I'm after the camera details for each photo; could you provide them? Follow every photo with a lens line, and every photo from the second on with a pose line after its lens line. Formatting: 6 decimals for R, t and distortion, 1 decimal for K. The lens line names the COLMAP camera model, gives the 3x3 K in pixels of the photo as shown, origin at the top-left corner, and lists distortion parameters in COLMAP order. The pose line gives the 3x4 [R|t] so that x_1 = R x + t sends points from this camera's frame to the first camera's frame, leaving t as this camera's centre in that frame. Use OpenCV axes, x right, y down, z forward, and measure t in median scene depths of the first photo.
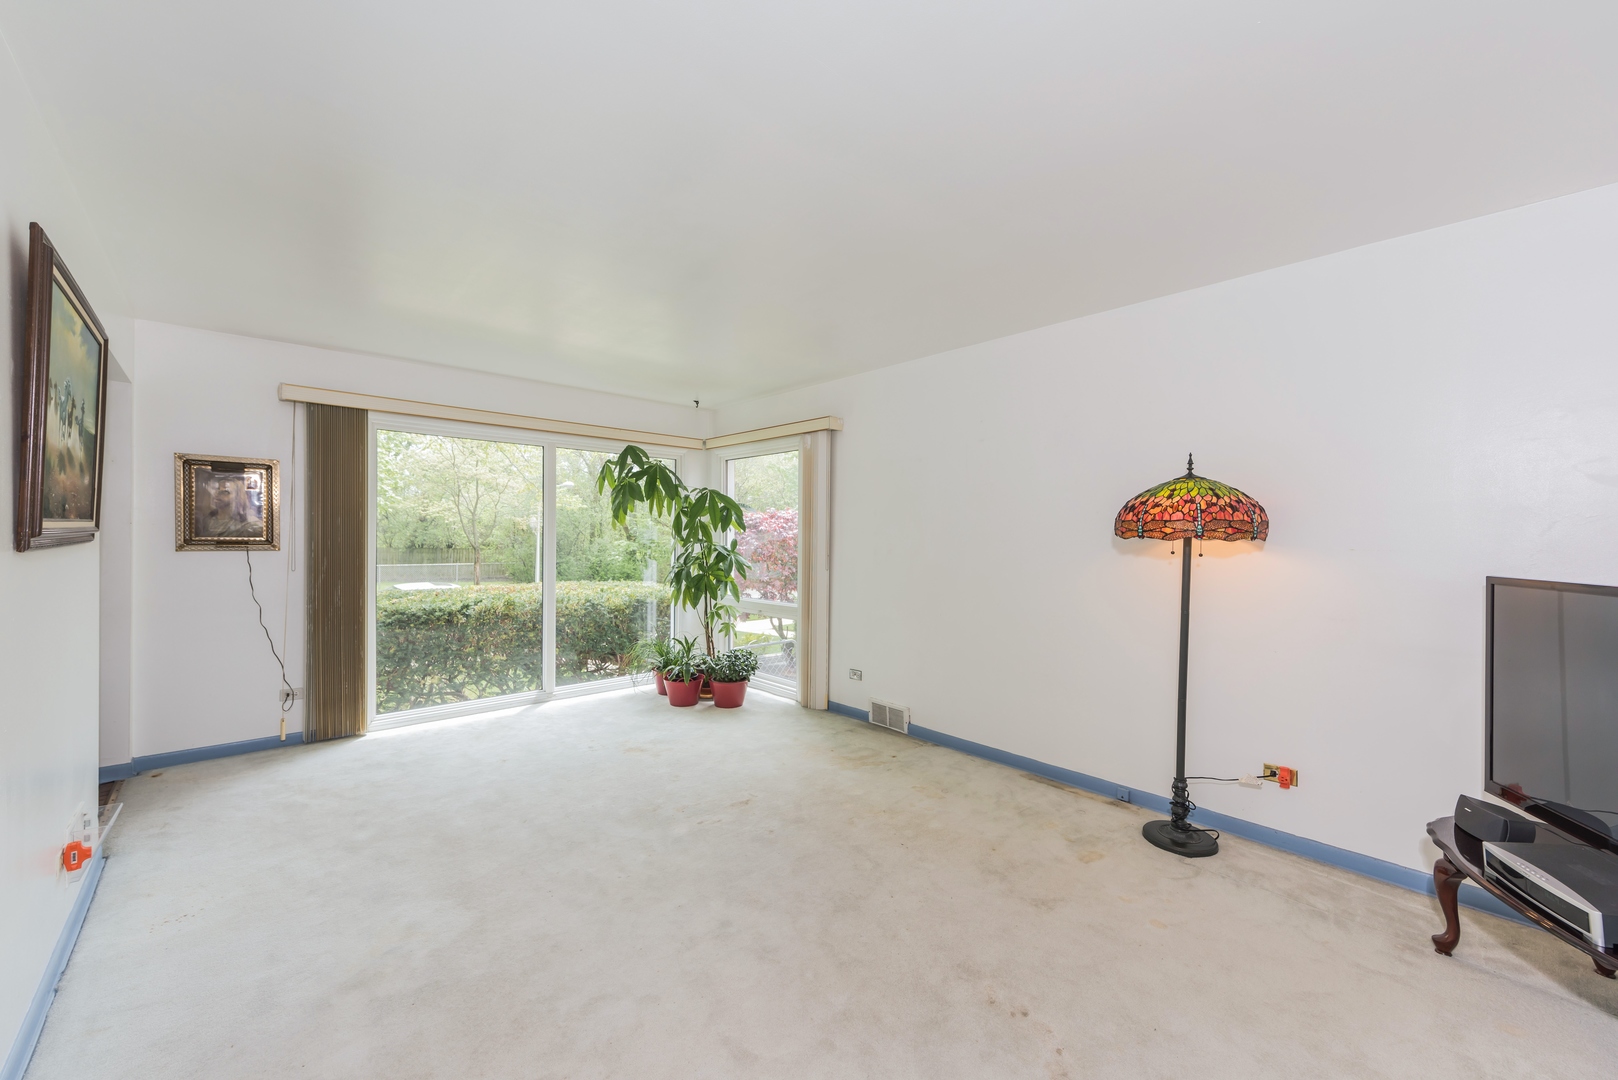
lens RADIAL K [[630.8, 0, 812.1], [0, 630.8, 532.4], [0, 0, 1]] dist [0.001482, -0.000161]
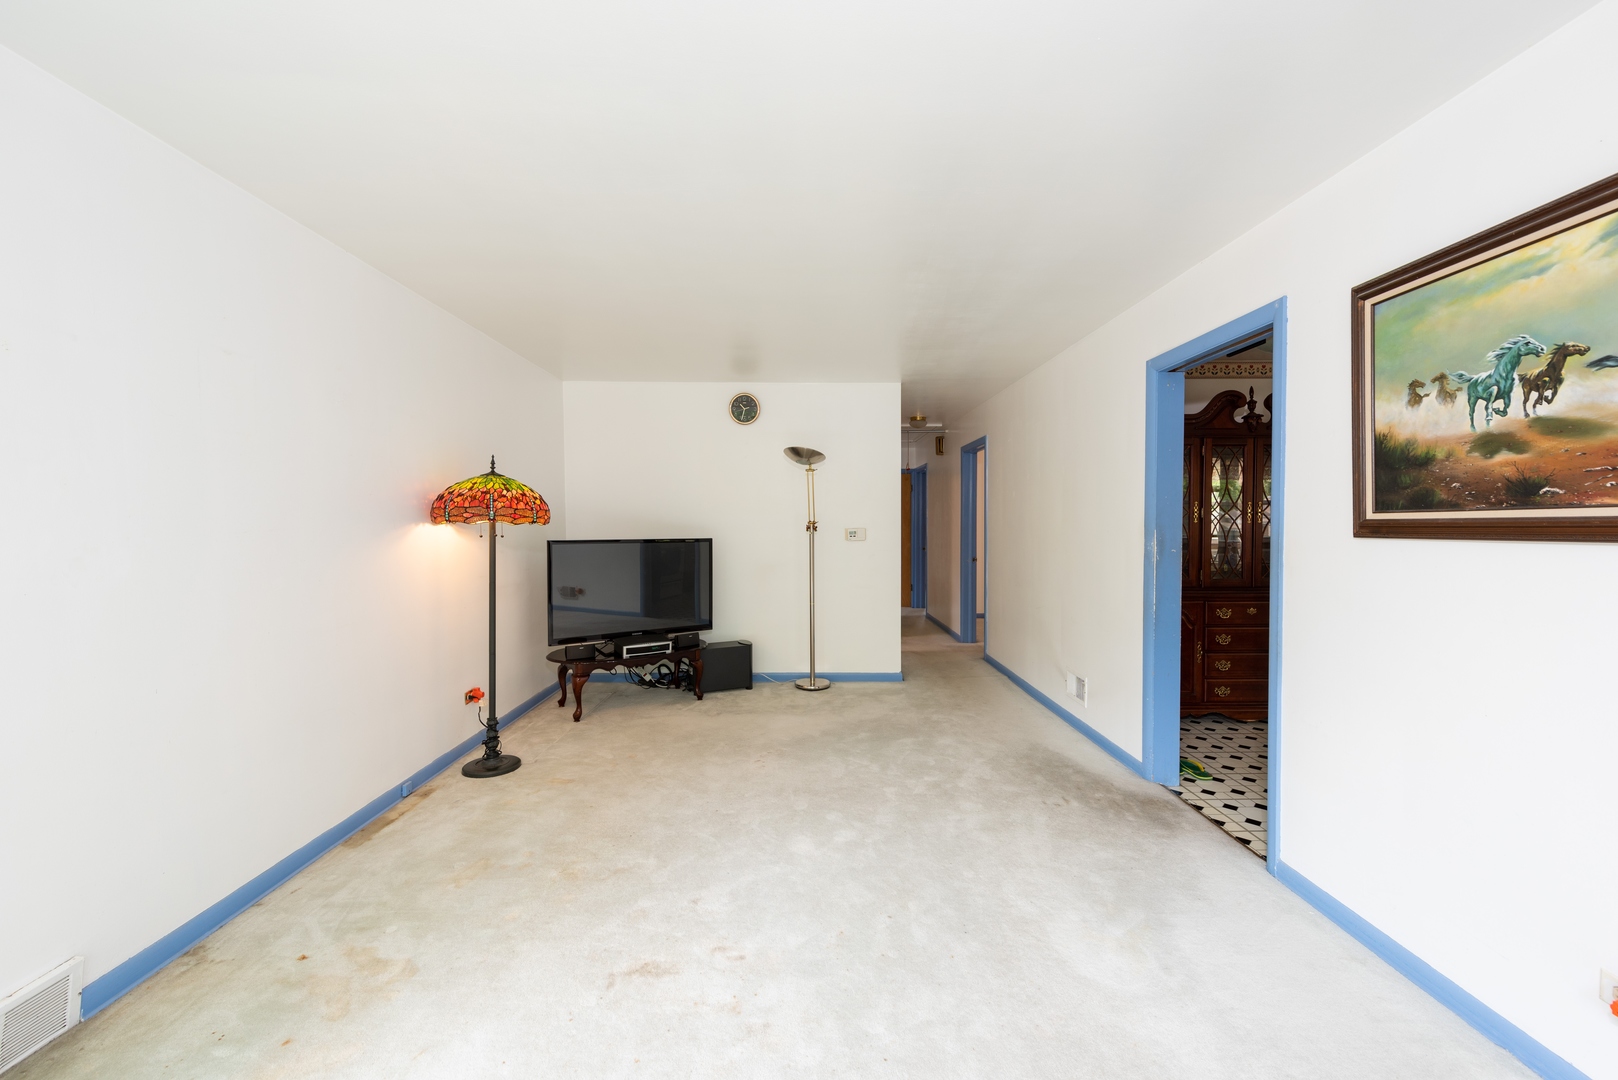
lens RADIAL K [[630.8, 0, 812.1], [0, 630.8, 532.4], [0, 0, 1]] dist [0.001482, -0.000161]
pose [[-0.730147, -0.019643, 0.683008, -0.708525], [0.005366, 0.999391, 0.034478, -0.009142], [-0.683269, 0.028840, -0.729597, 1.465405]]
